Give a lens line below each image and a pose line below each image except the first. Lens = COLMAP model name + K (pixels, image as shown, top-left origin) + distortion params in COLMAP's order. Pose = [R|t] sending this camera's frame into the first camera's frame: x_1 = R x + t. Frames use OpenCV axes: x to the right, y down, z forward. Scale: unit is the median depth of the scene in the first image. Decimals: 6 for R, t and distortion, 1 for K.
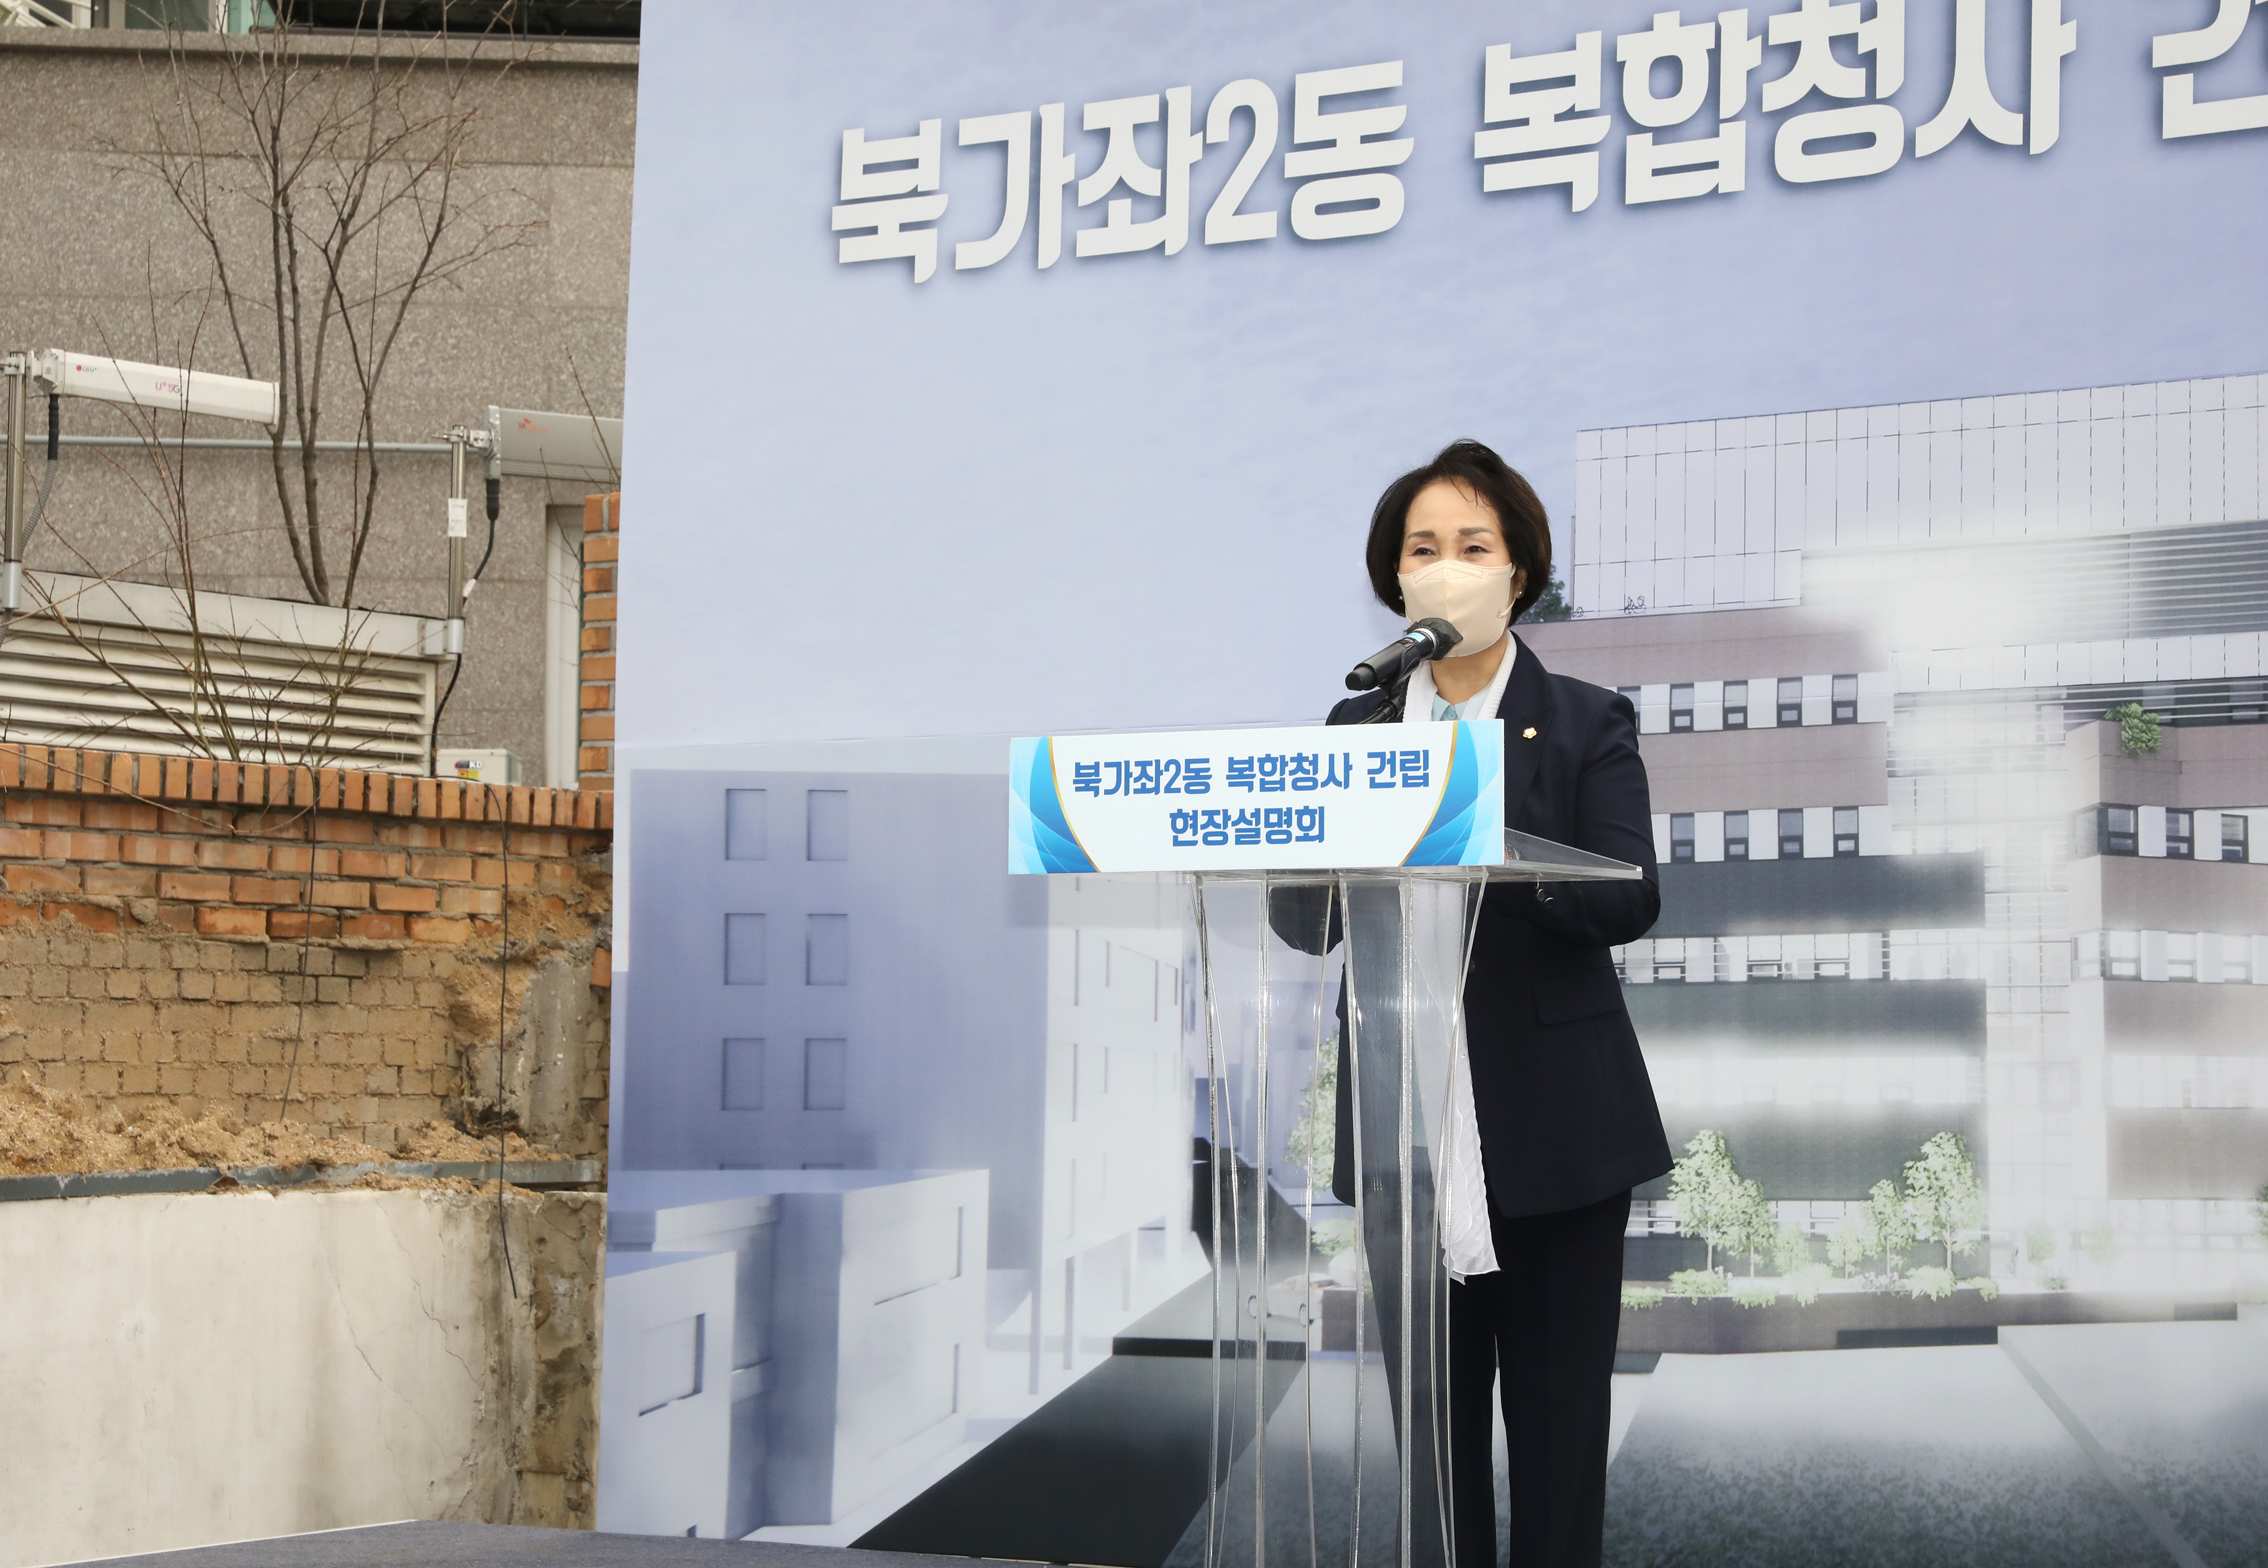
lens RADIAL K [[4671.4, 0, 1169.2], [0, 4671.4, 777.7], [0, 0, 1]] dist [0.227698, 0.000000]
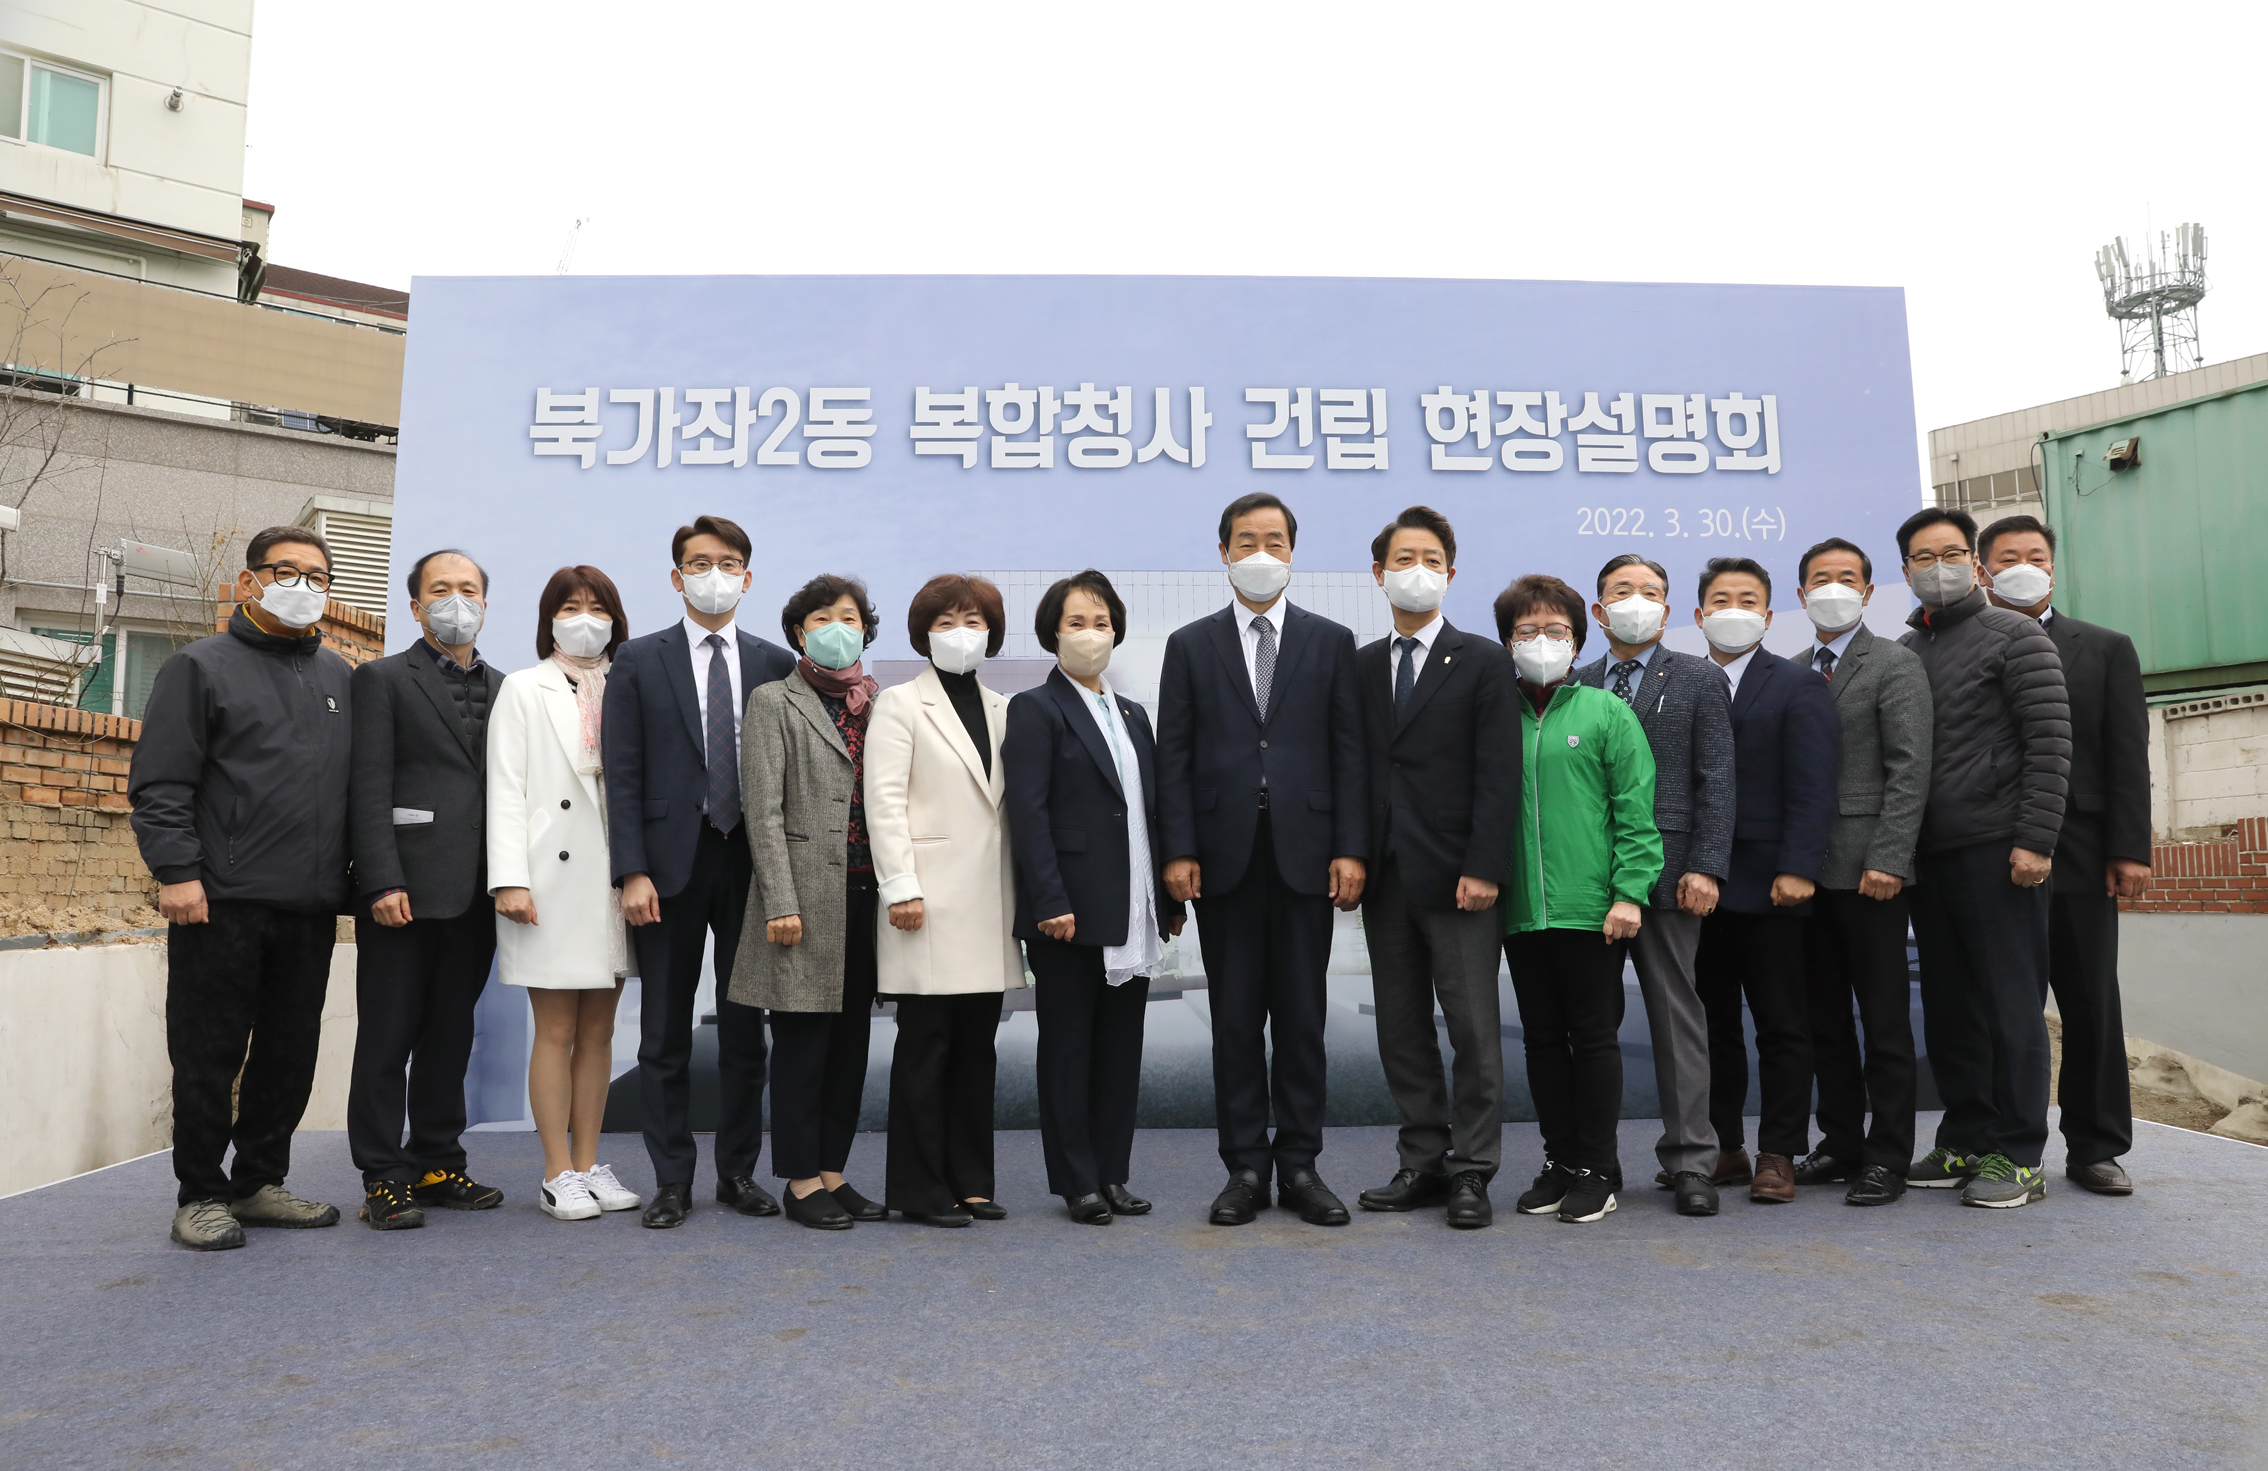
lens RADIAL K [[1575.9, 0, 1140.2], [0, 1575.9, 734.0], [0, 0, 1]] dist [-0.112878, 0.074711]
pose [[0.818796, 0.045197, 0.572302, -0.248731], [-0.027960, 0.998853, -0.038881, 0.023889], [-0.573403, 0.015834, 0.819120, 0.382599]]
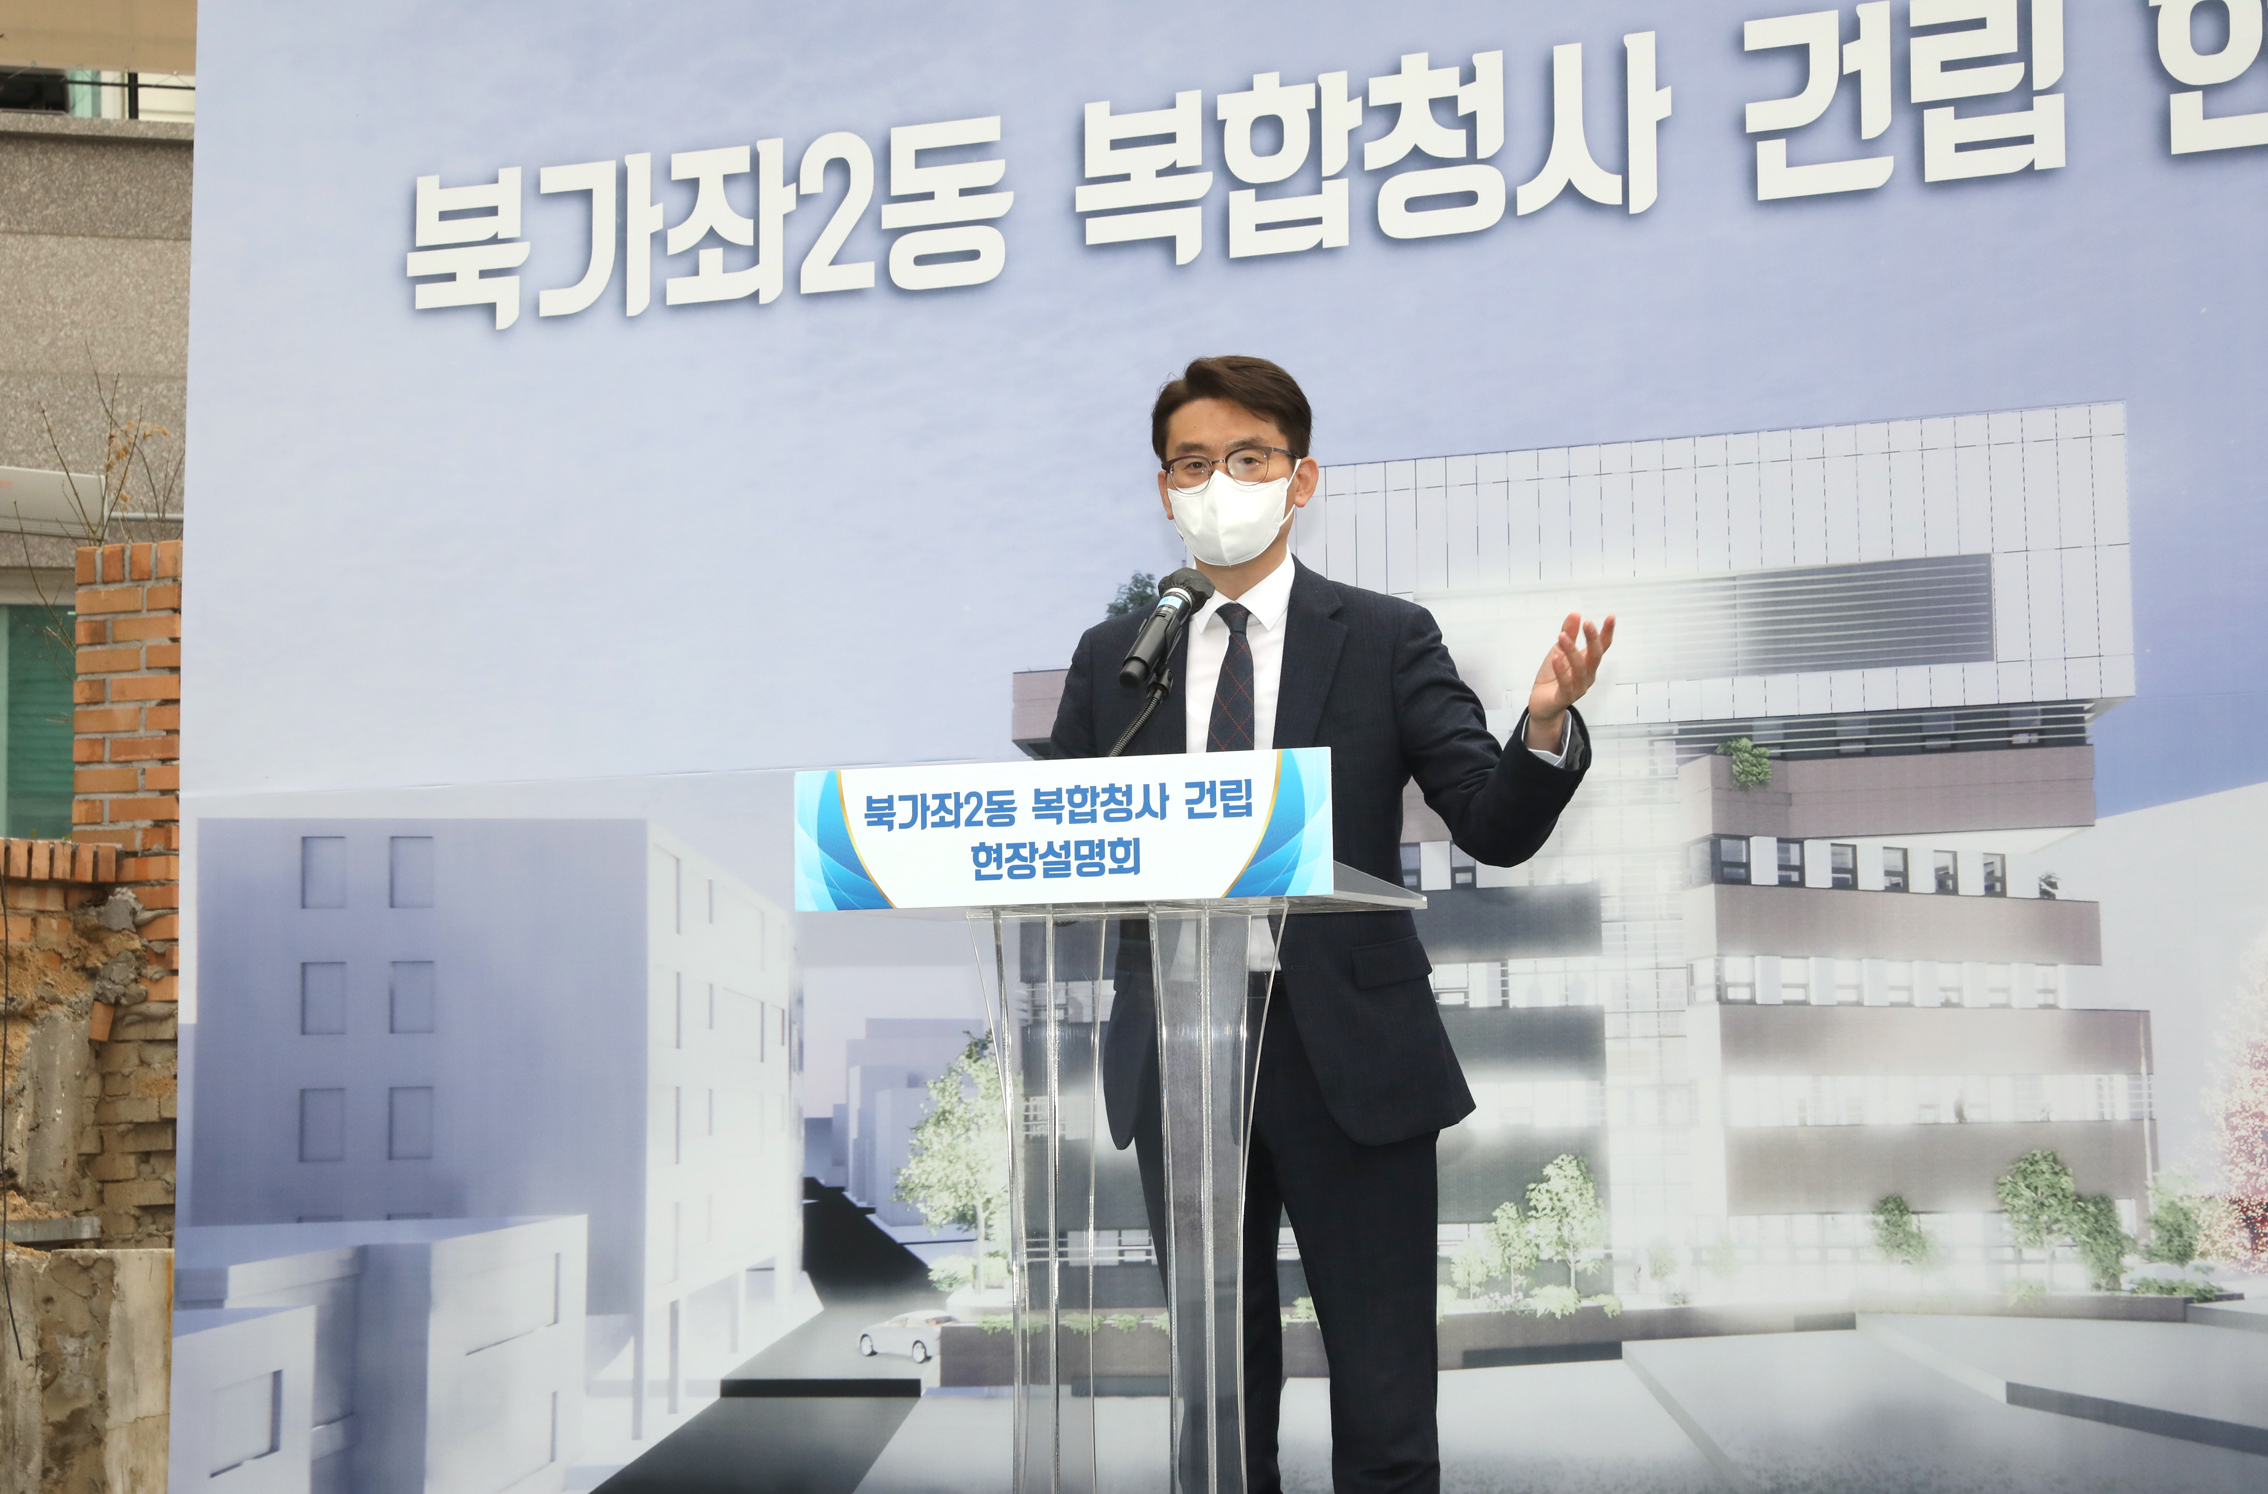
lens RADIAL K [[4291.5, 0, 1128.1], [0, 4291.5, 742.3], [0, 0, 1]] dist [0.226443, 0.000000]
pose [[0.986794, -0.006374, 0.161857, -0.078256], [0.009789, 0.999746, -0.020308, 0.002986], [-0.161686, 0.021624, 0.986605, 0.075326]]
